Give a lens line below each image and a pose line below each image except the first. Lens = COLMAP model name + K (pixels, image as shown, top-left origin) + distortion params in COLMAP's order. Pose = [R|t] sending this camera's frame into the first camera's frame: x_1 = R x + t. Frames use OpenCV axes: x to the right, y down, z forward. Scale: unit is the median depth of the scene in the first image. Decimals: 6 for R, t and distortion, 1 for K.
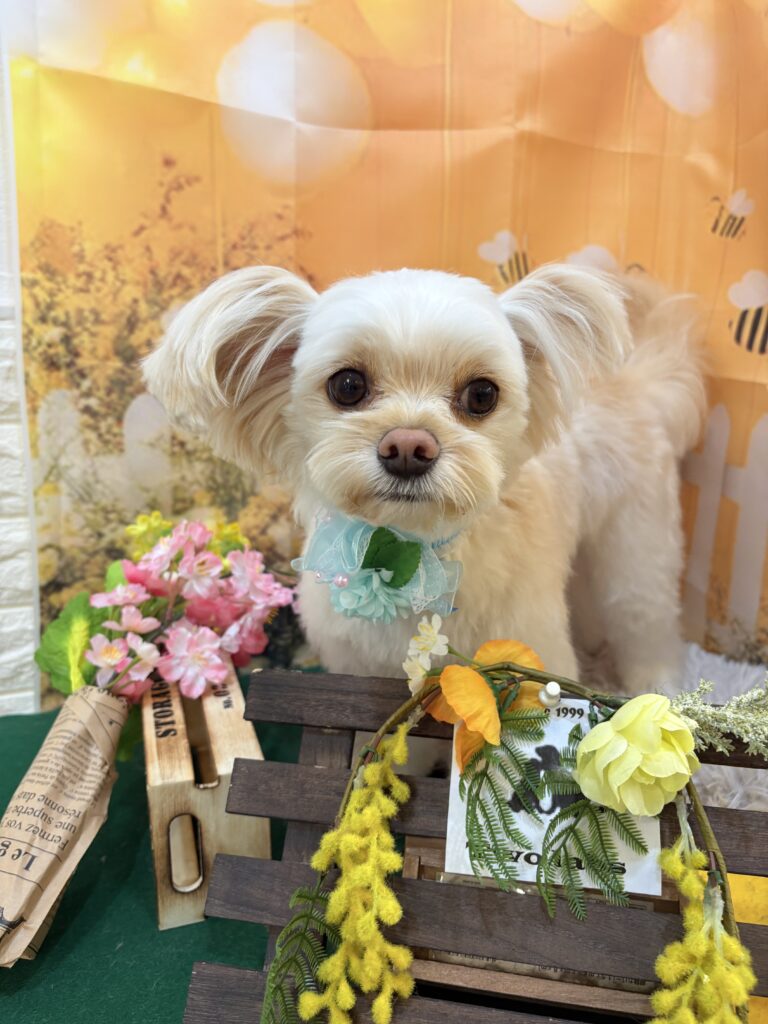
lens RADIAL K [[773.0, 0, 391.4], [0, 773.0, 513.7], [0, 0, 1]] dist [0.002438, -0.029559]
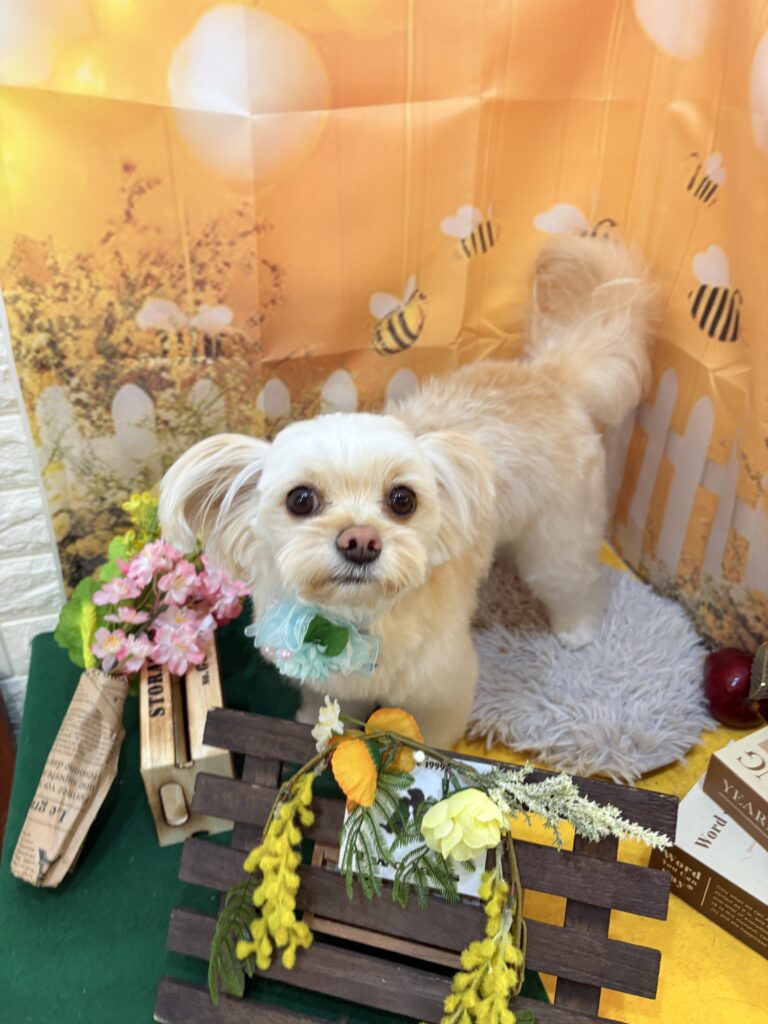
lens RADIAL K [[761.5, 0, 384.0], [0, 761.5, 512.0], [0, 0, 1]] dist [-0.001548, -0.008241]
pose [[0.998297, 0.027497, -0.051442, 0.114657], [-0.010345, 0.951396, 0.307796, -0.333765], [0.057405, -0.306740, 0.950061, -0.080145]]
